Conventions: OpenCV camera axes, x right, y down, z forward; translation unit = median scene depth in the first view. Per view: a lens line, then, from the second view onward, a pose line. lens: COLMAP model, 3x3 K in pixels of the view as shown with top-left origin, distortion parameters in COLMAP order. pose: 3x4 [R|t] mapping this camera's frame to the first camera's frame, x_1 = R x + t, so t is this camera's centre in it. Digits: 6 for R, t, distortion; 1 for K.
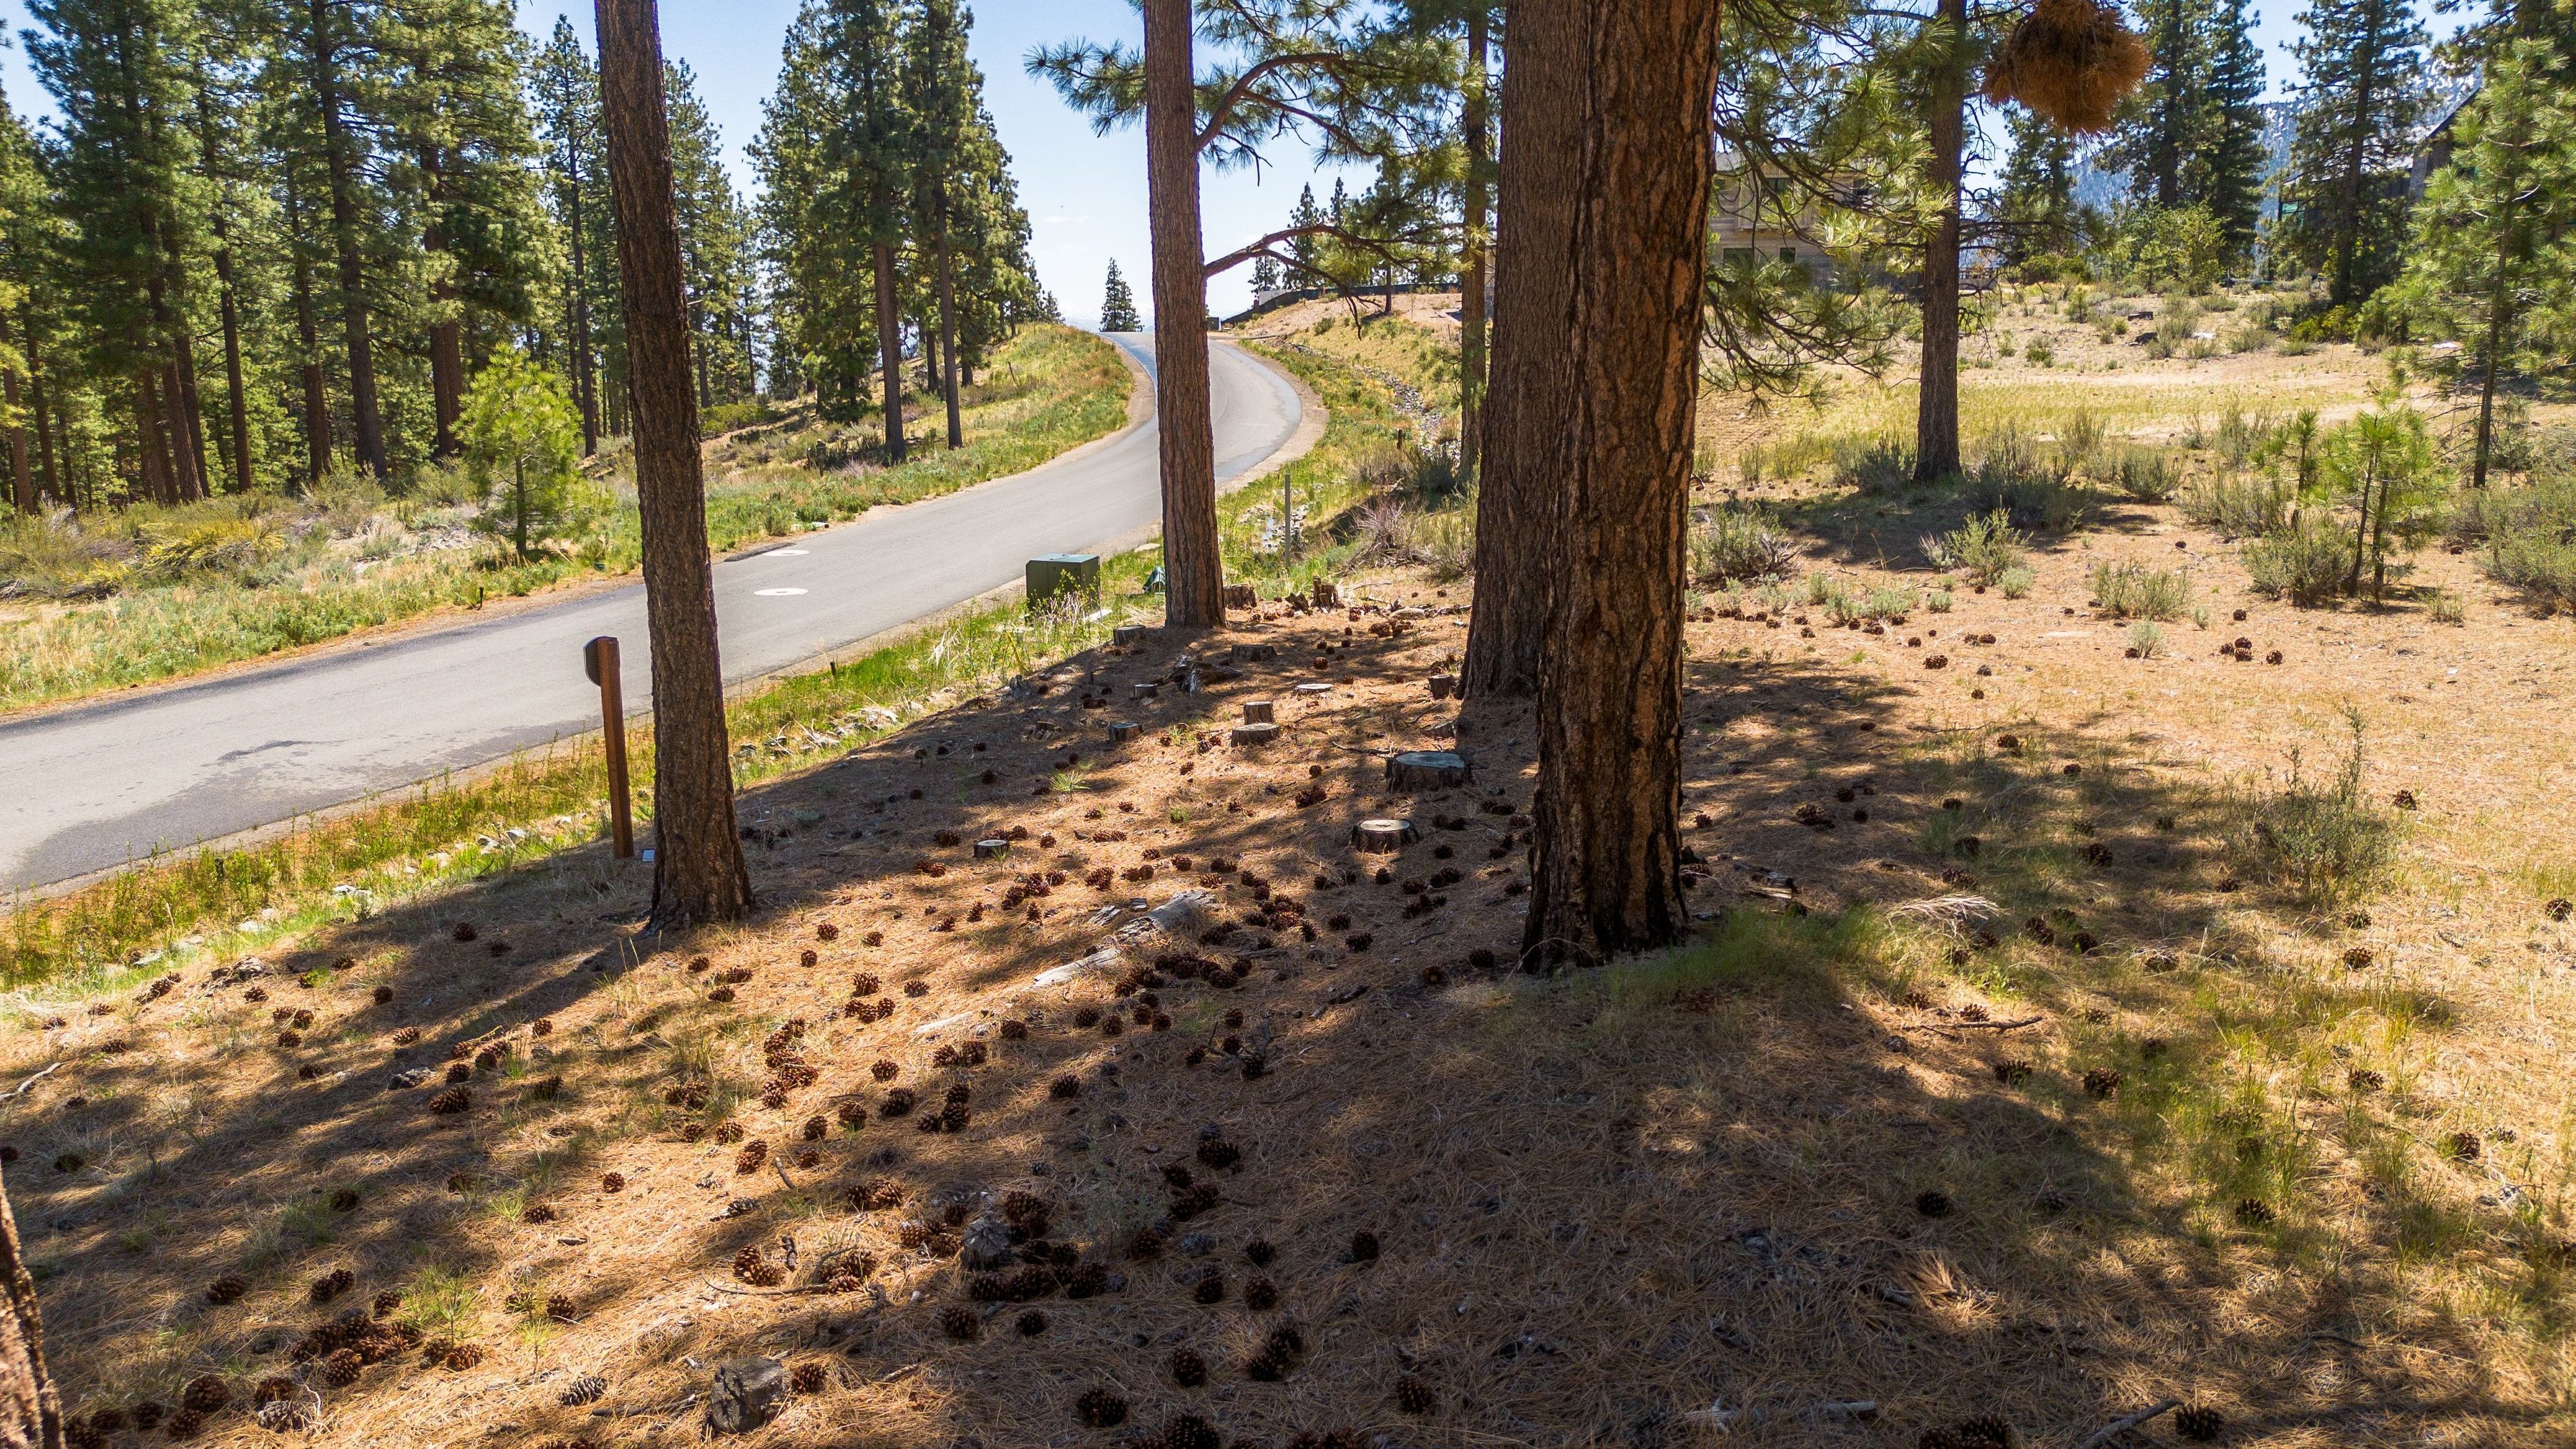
lens RADIAL K [[1844.2, 0, 1298.8], [0, 1844.2, 734.6], [0, 0, 1]] dist [0.046178, -0.019966]
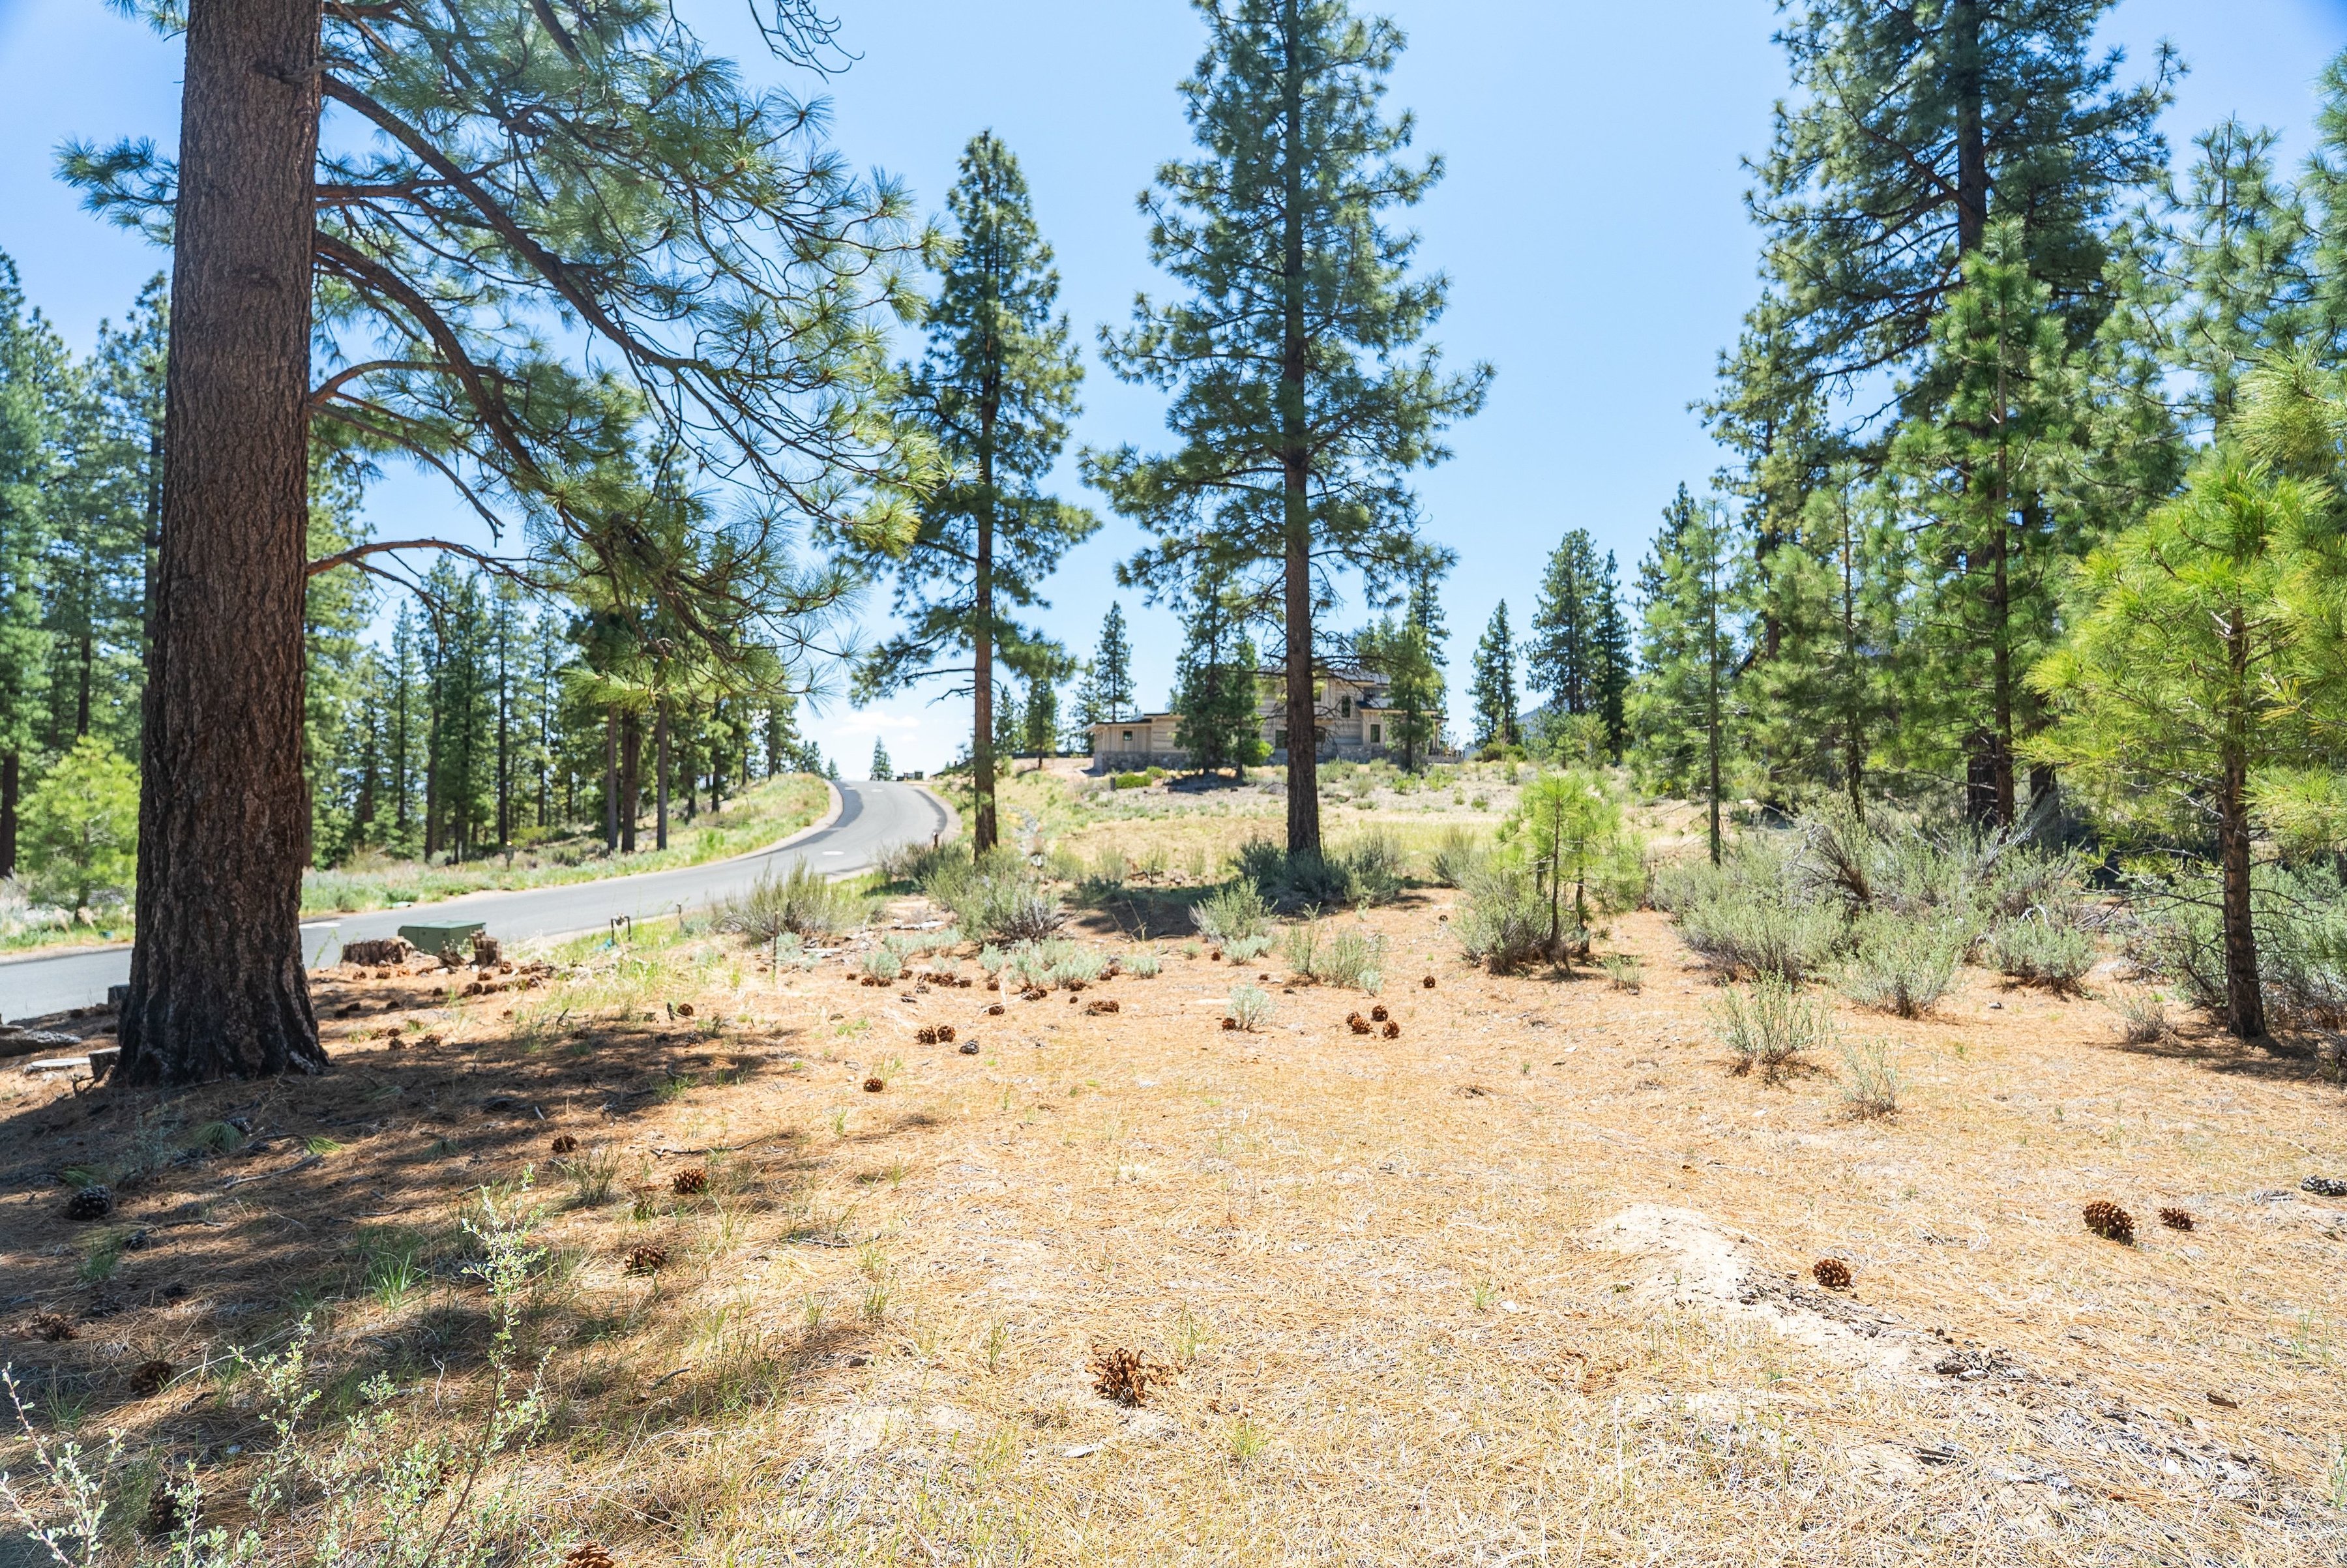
lens RADIAL K [[1298.9, 0, 1183.0], [0, 1298.9, 777.3], [0, 0, 1]] dist [-0.025407, 0.009411]
pose [[0.994220, 0.024849, 0.104446, 0.236282], [-0.000072, 0.973000, -0.230804, -0.011453], [-0.107361, 0.229462, 0.967378, 0.281556]]
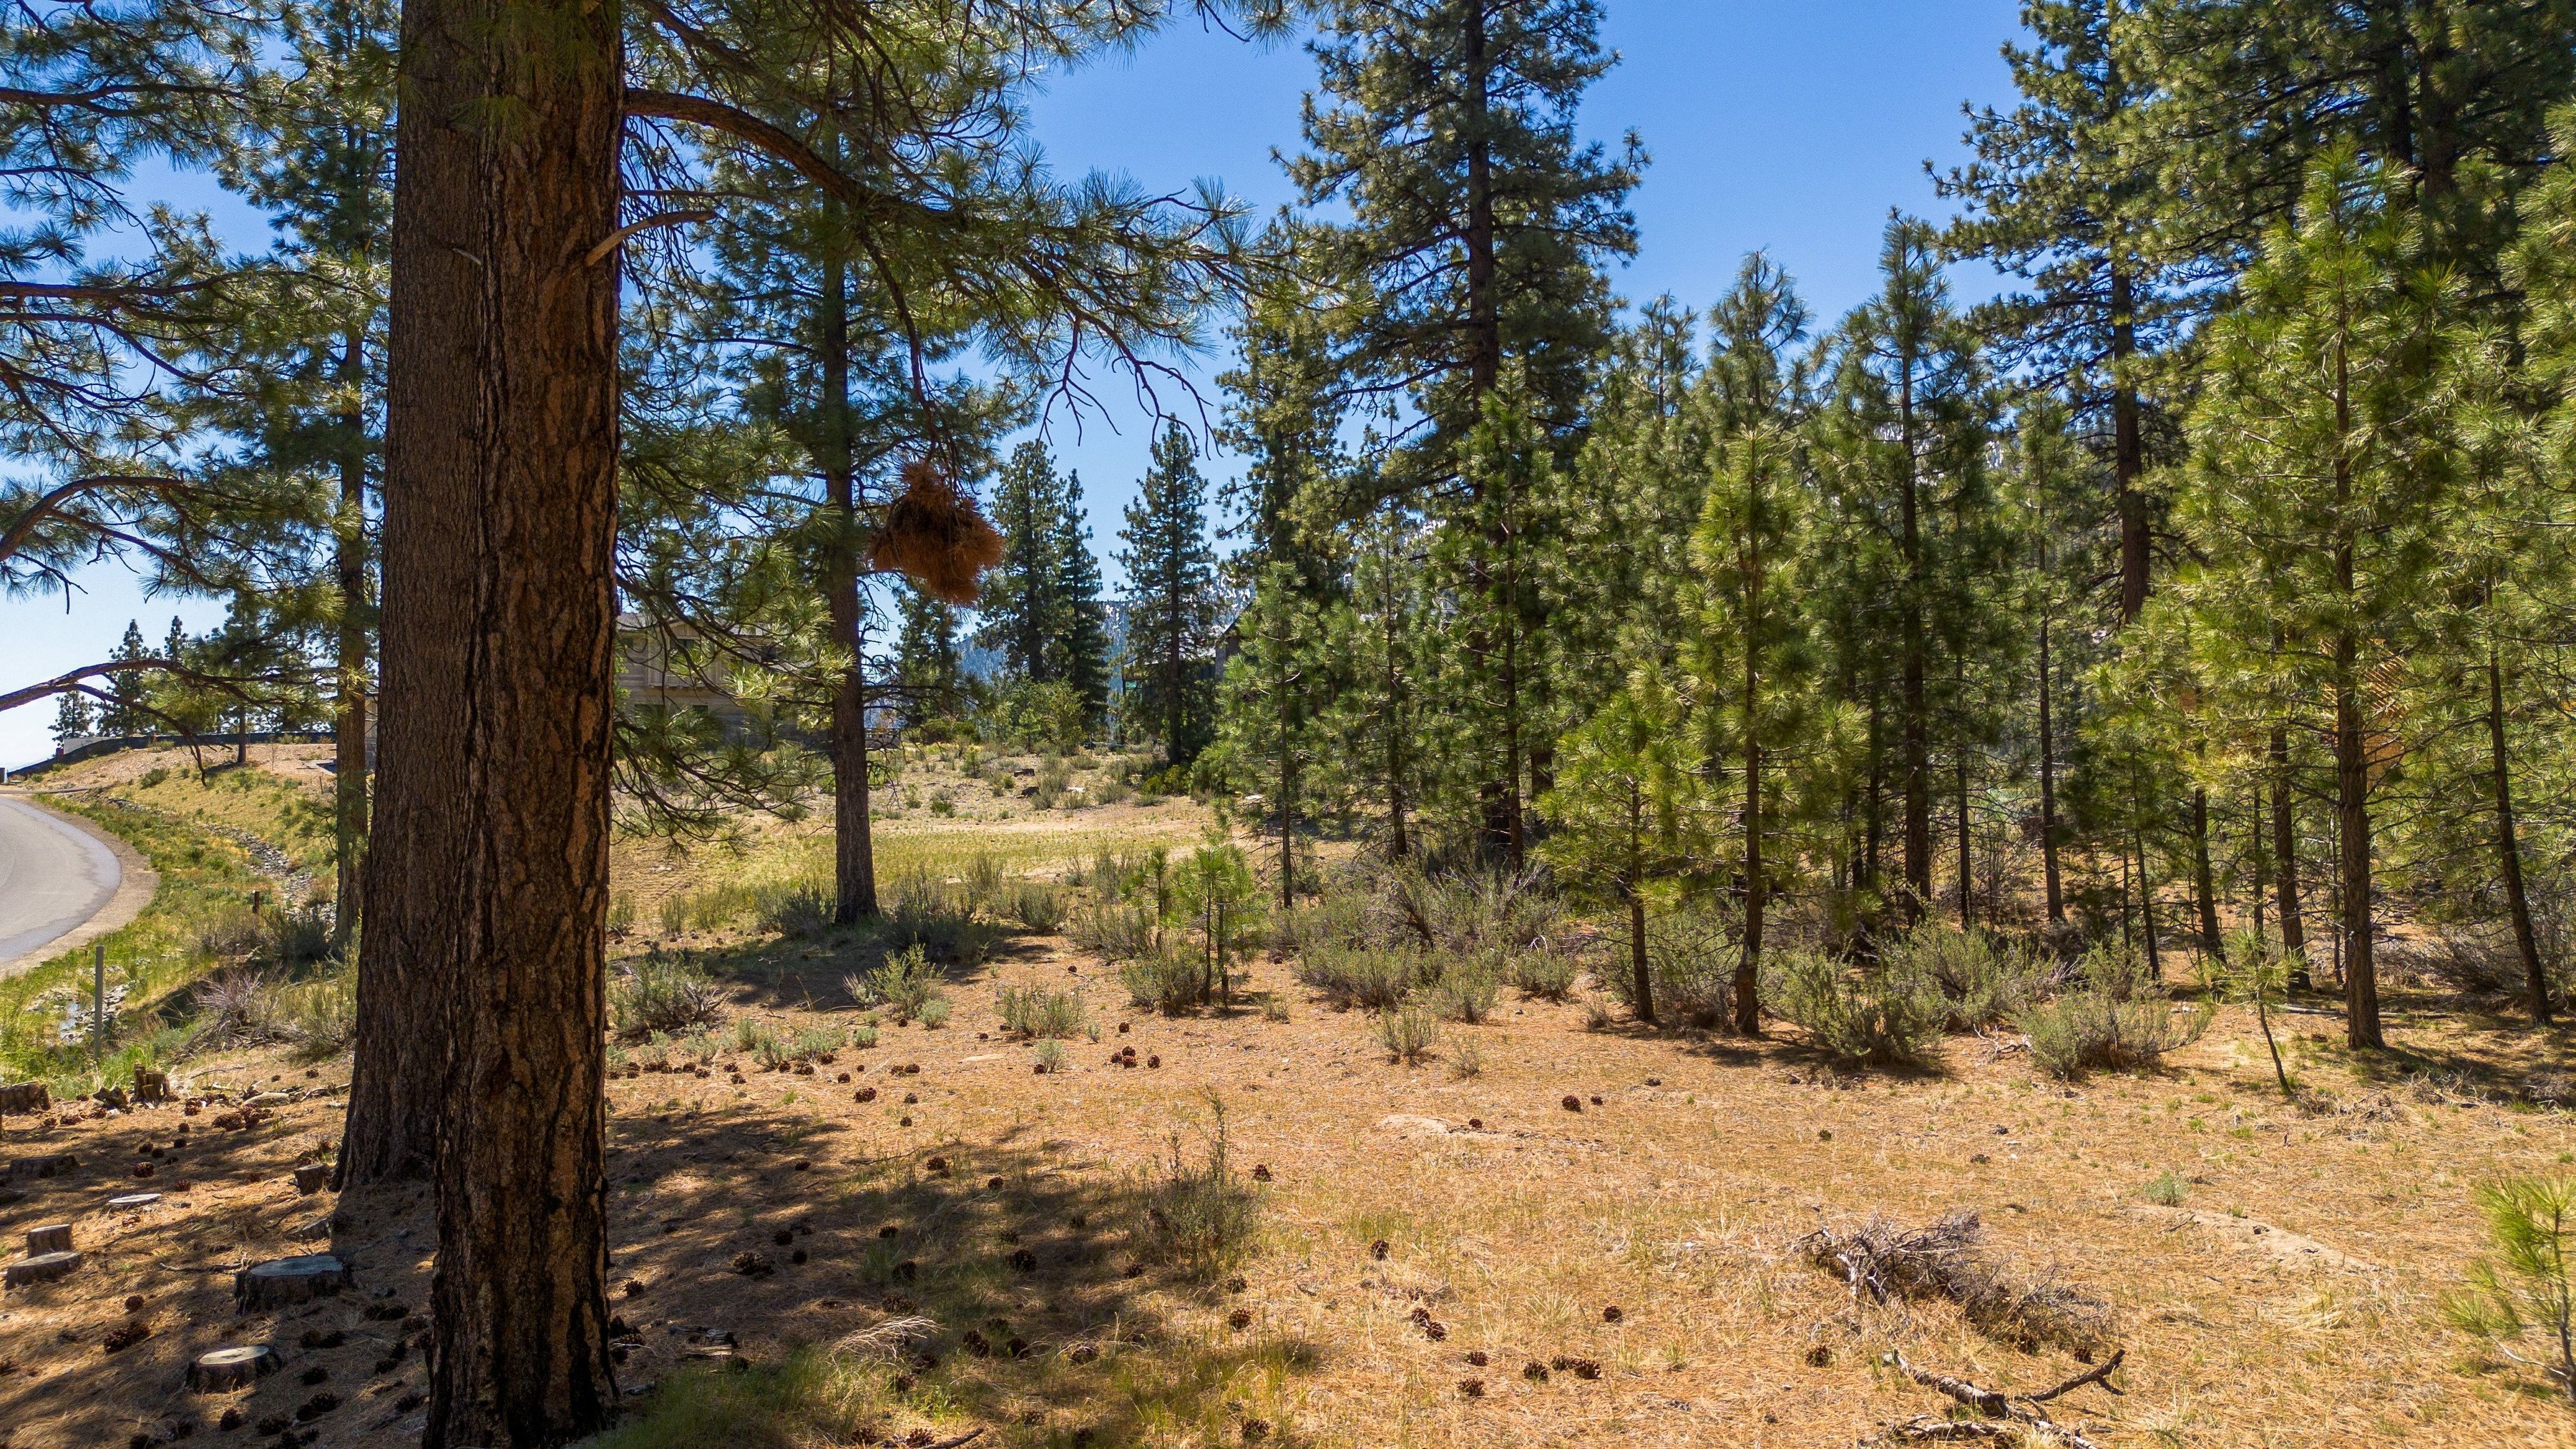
lens RADIAL K [[1844.2, 0, 1298.8], [0, 1844.2, 734.6], [0, 0, 1]] dist [0.046178, -0.019966]
pose [[0.845938, 0.014665, 0.533079, -0.001077], [0.113705, 0.971675, -0.207169, 0.005452], [-0.521018, 0.235866, 0.820310, -0.006825]]
